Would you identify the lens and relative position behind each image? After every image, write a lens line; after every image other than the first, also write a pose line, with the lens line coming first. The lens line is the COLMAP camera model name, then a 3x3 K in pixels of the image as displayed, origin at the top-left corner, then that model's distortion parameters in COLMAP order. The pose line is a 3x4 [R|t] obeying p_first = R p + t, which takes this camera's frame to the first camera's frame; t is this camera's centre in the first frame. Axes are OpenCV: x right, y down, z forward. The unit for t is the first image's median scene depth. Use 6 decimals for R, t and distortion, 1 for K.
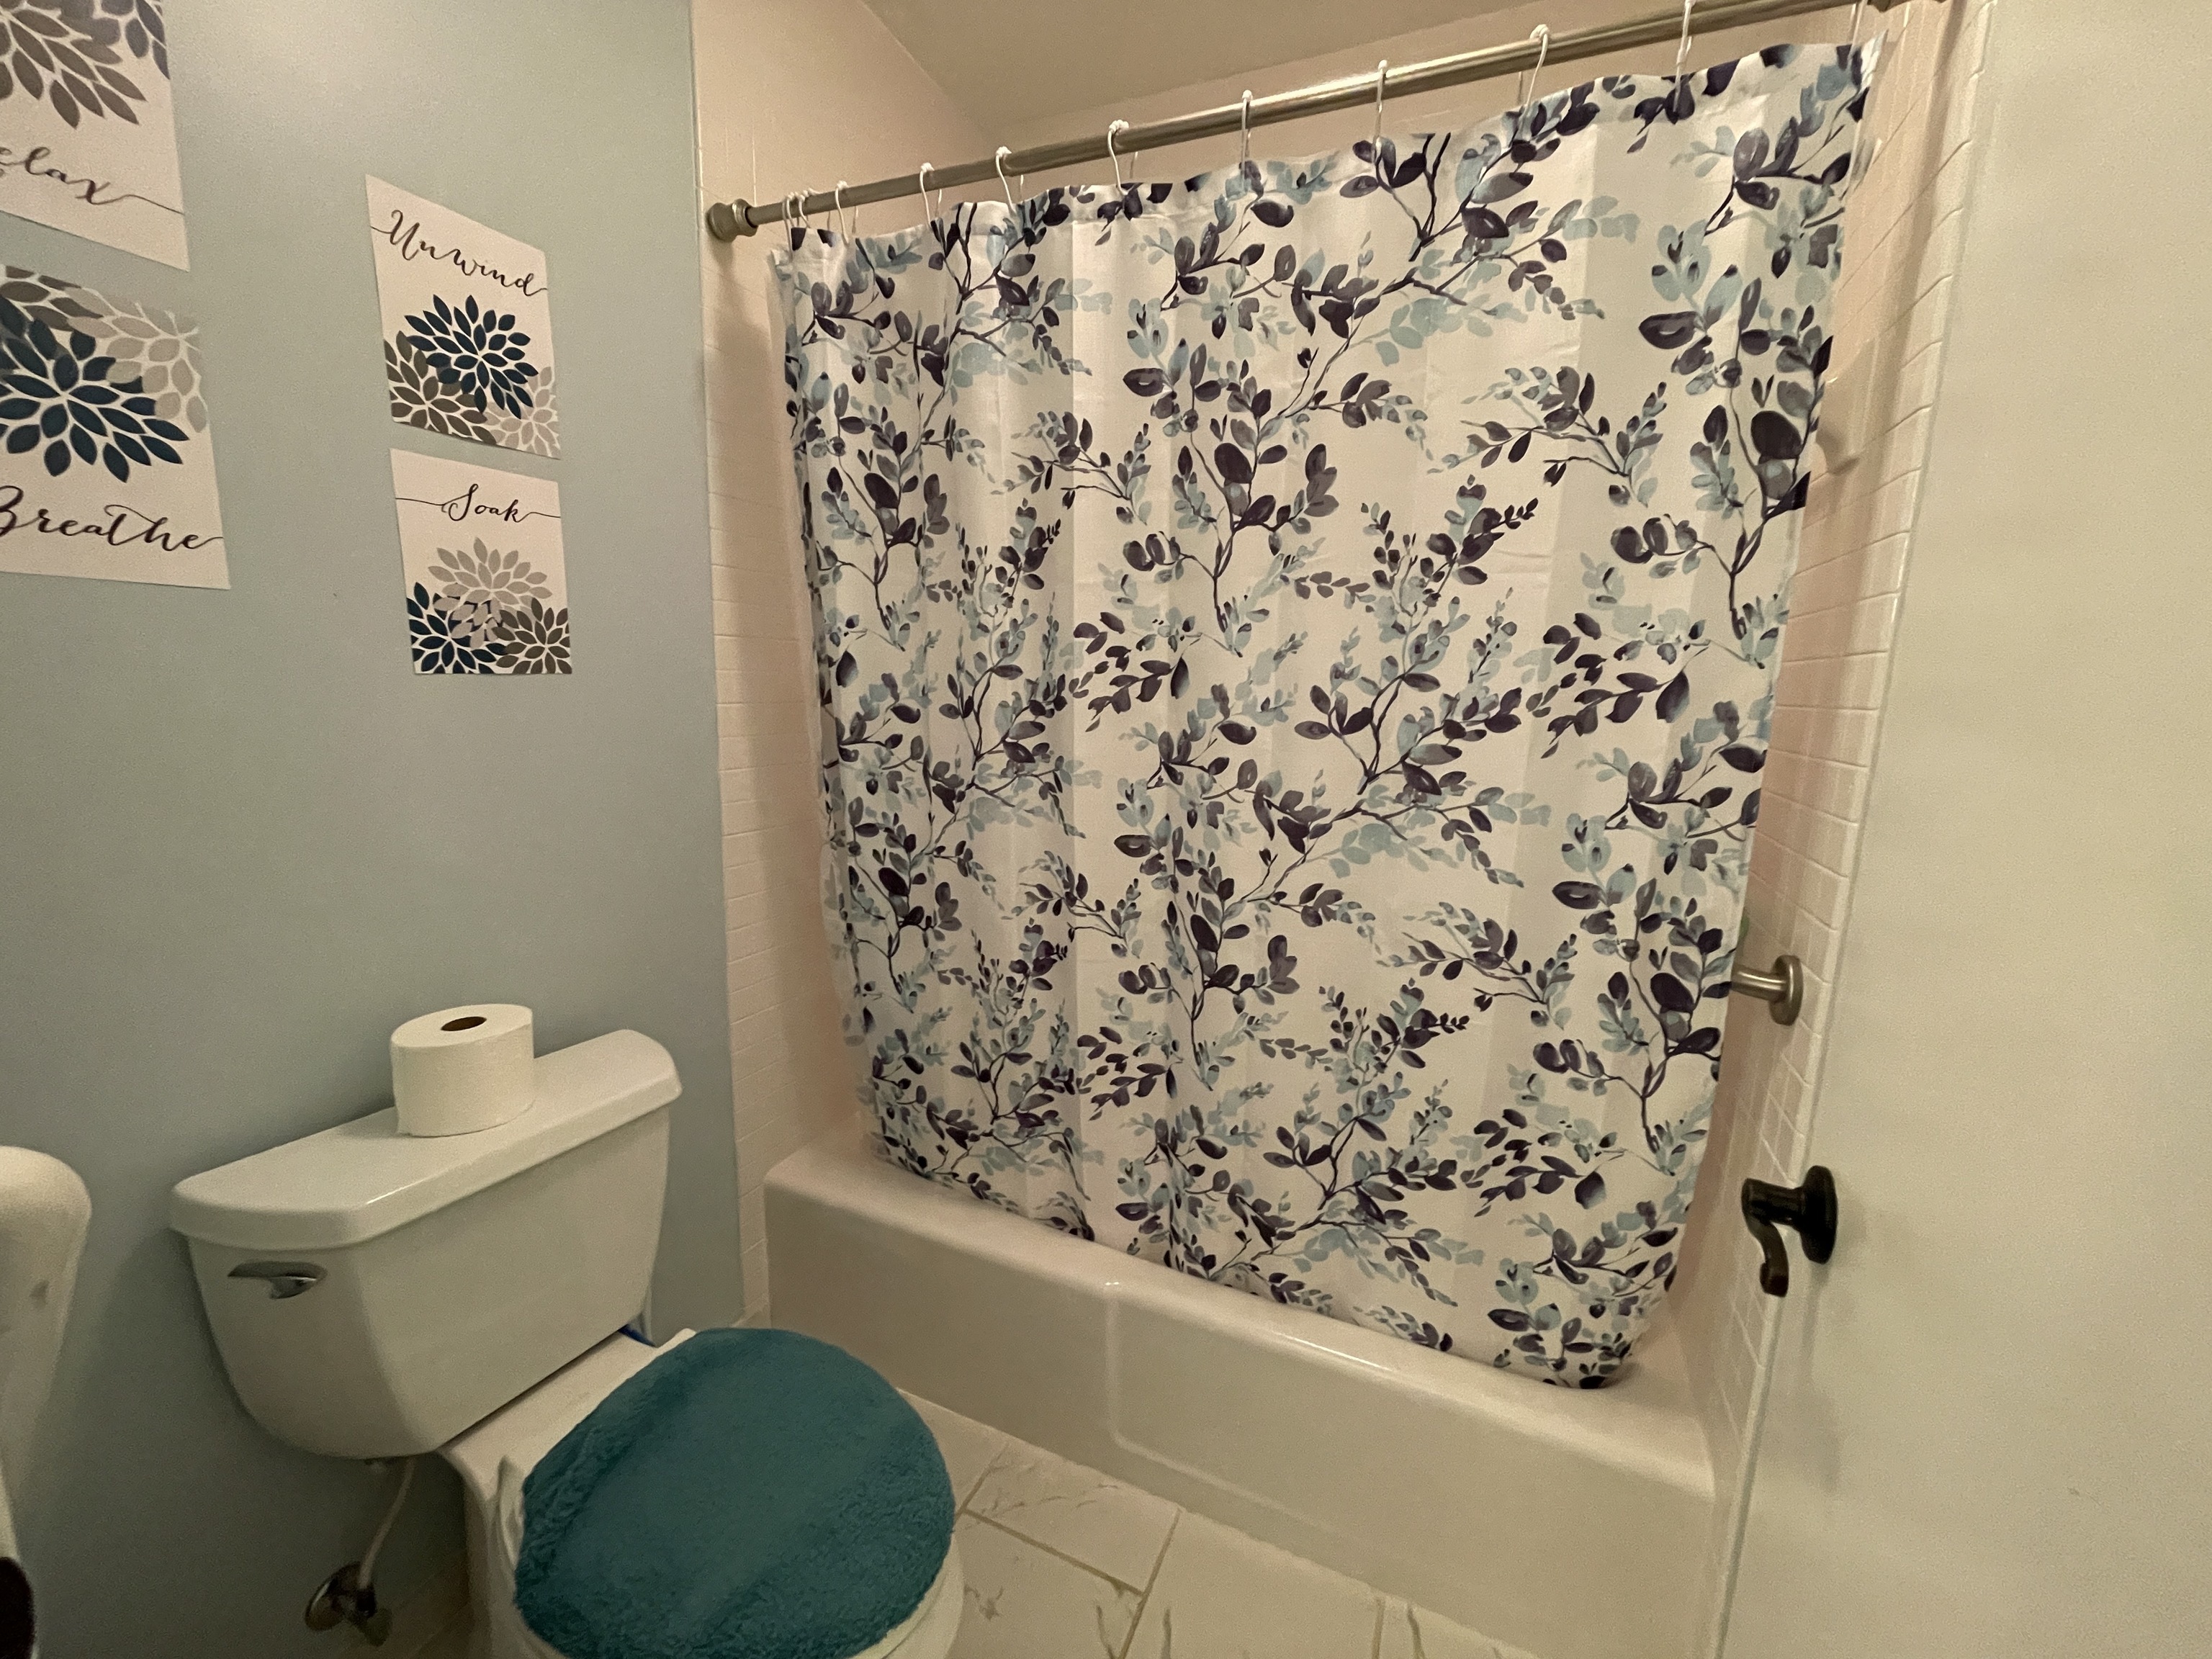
lens RADIAL K [[903.1, 0, 1108.5], [0, 903.1, 830.3], [0, 0, 1]] dist [-0.000636, 0.000917]
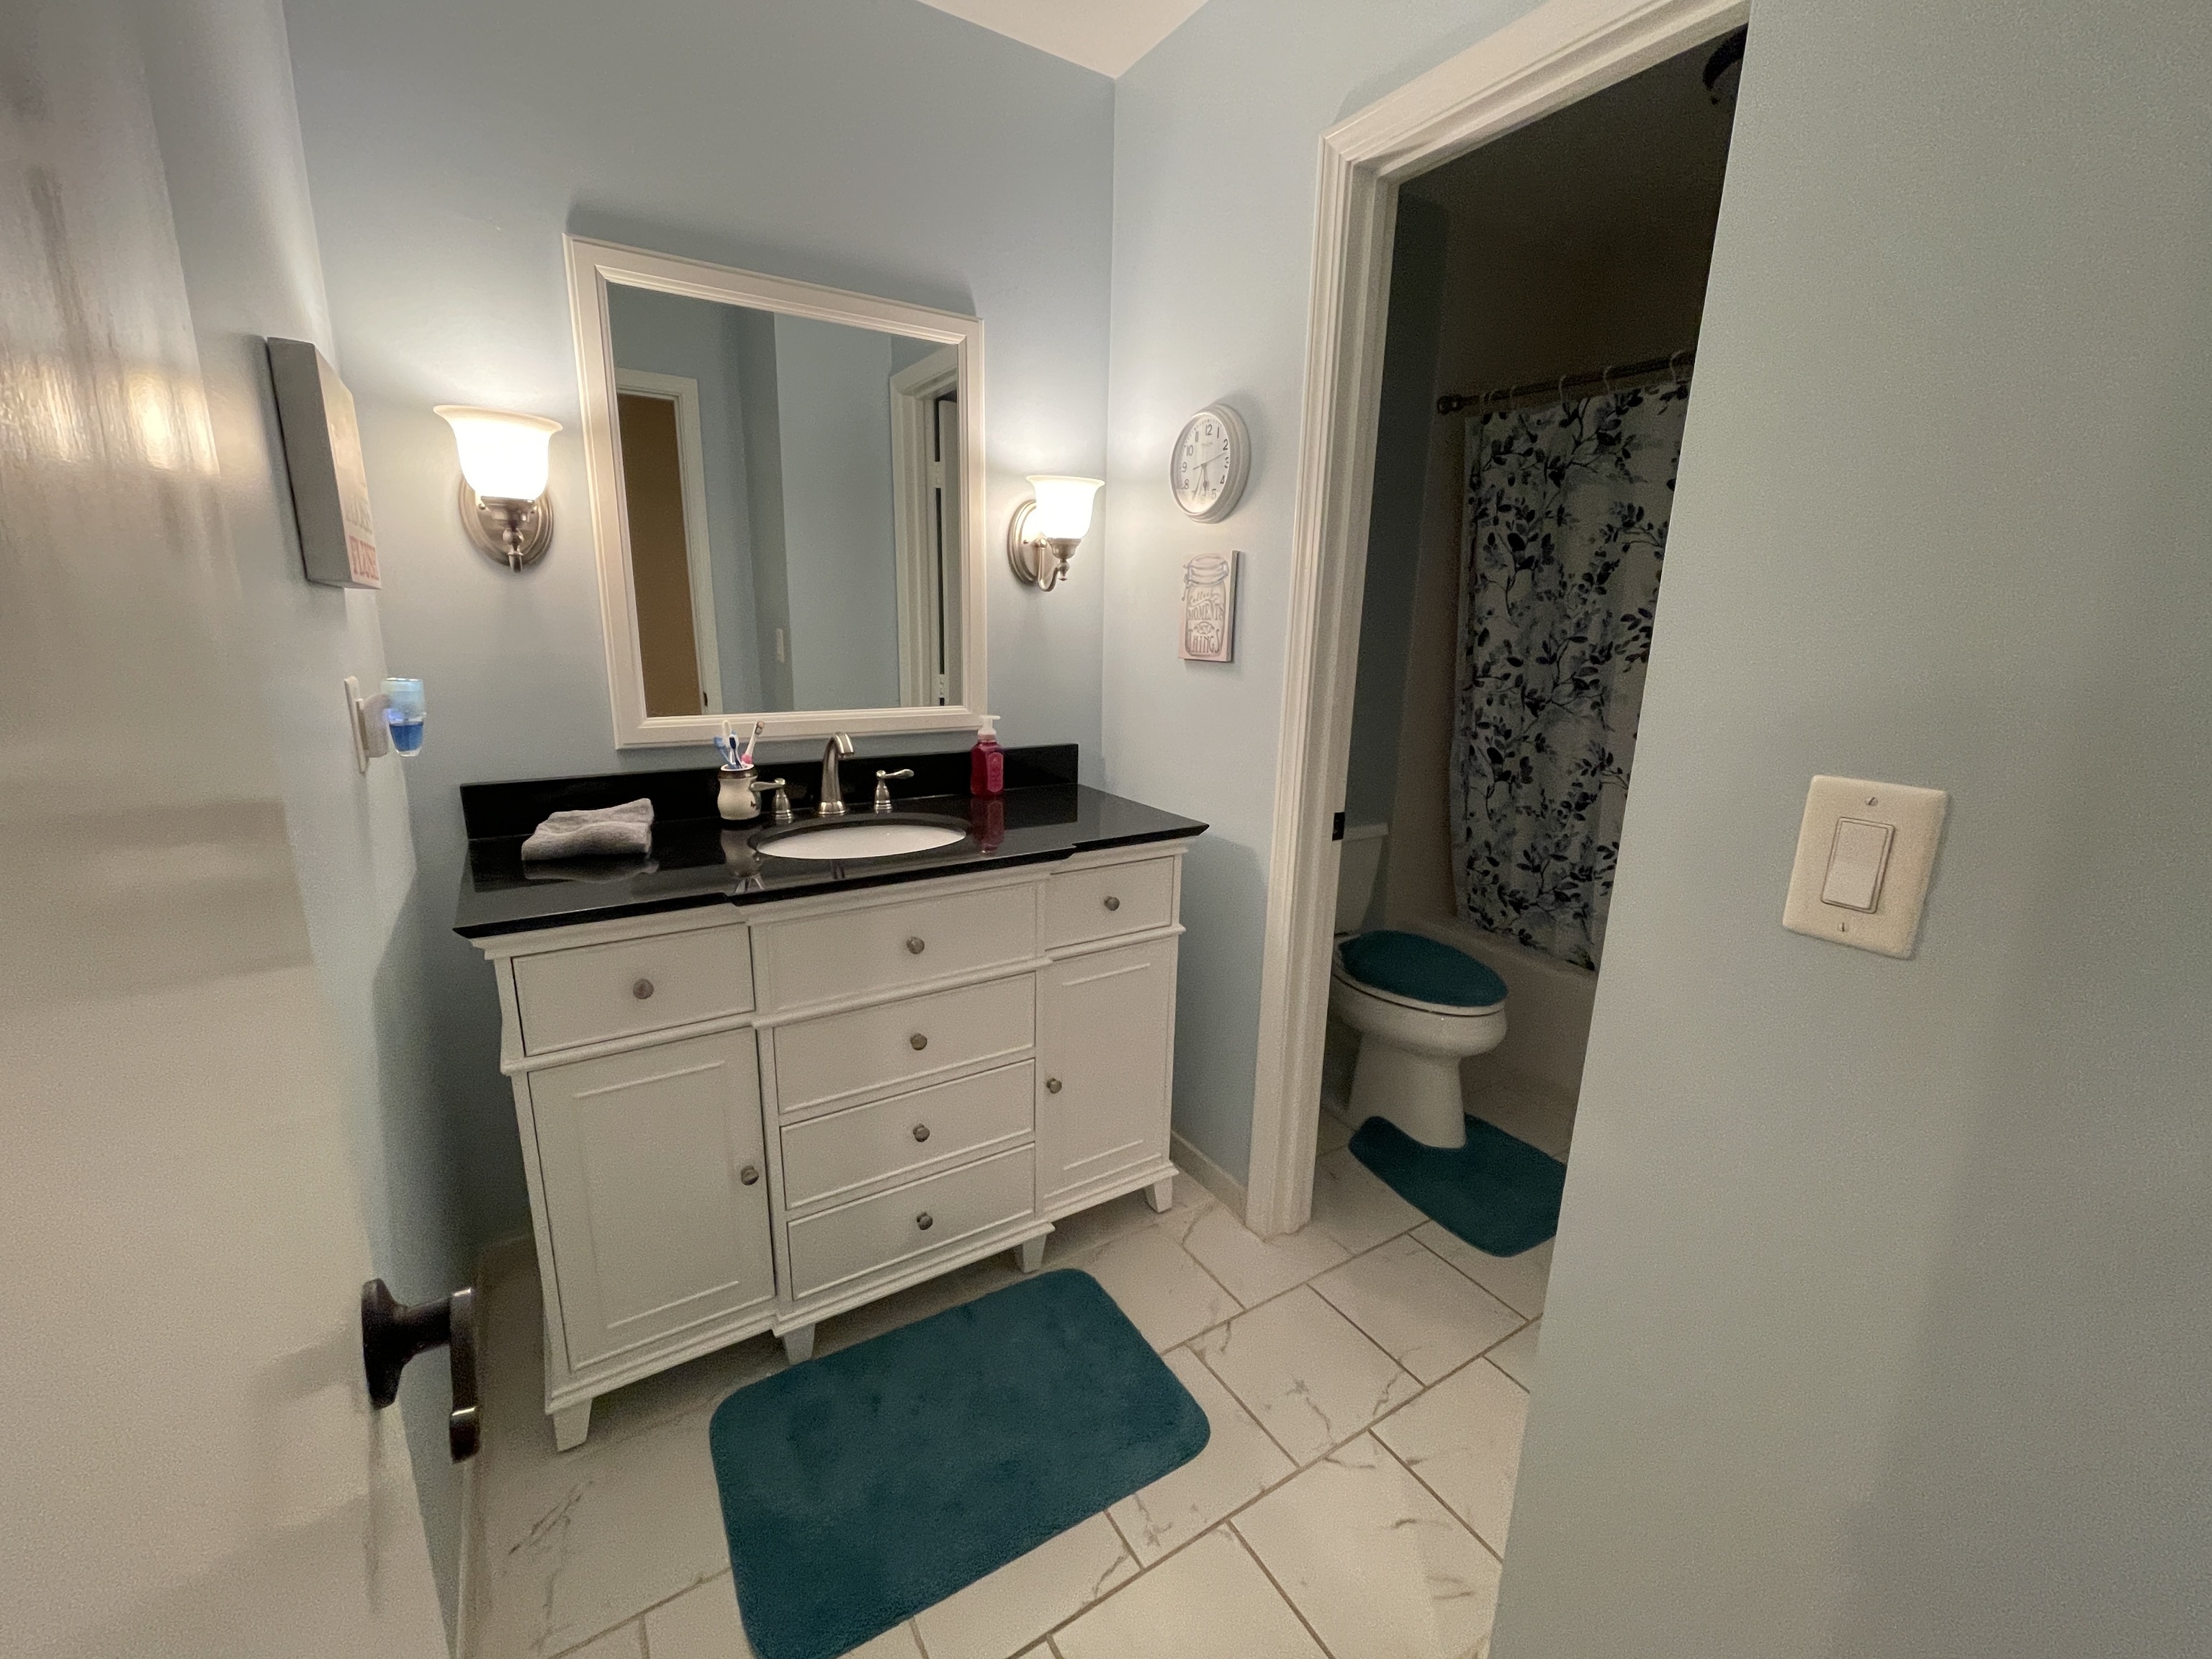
lens RADIAL K [[903.1, 0, 1121.5], [0, 903.1, 825.7], [0, 0, 1]] dist [-0.000636, 0.000917]
pose [[0.838438, 0.112561, -0.533246, 0.126444], [-0.084985, 0.993473, 0.076084, 0.136007], [0.538330, -0.018474, 0.842532, -1.025210]]
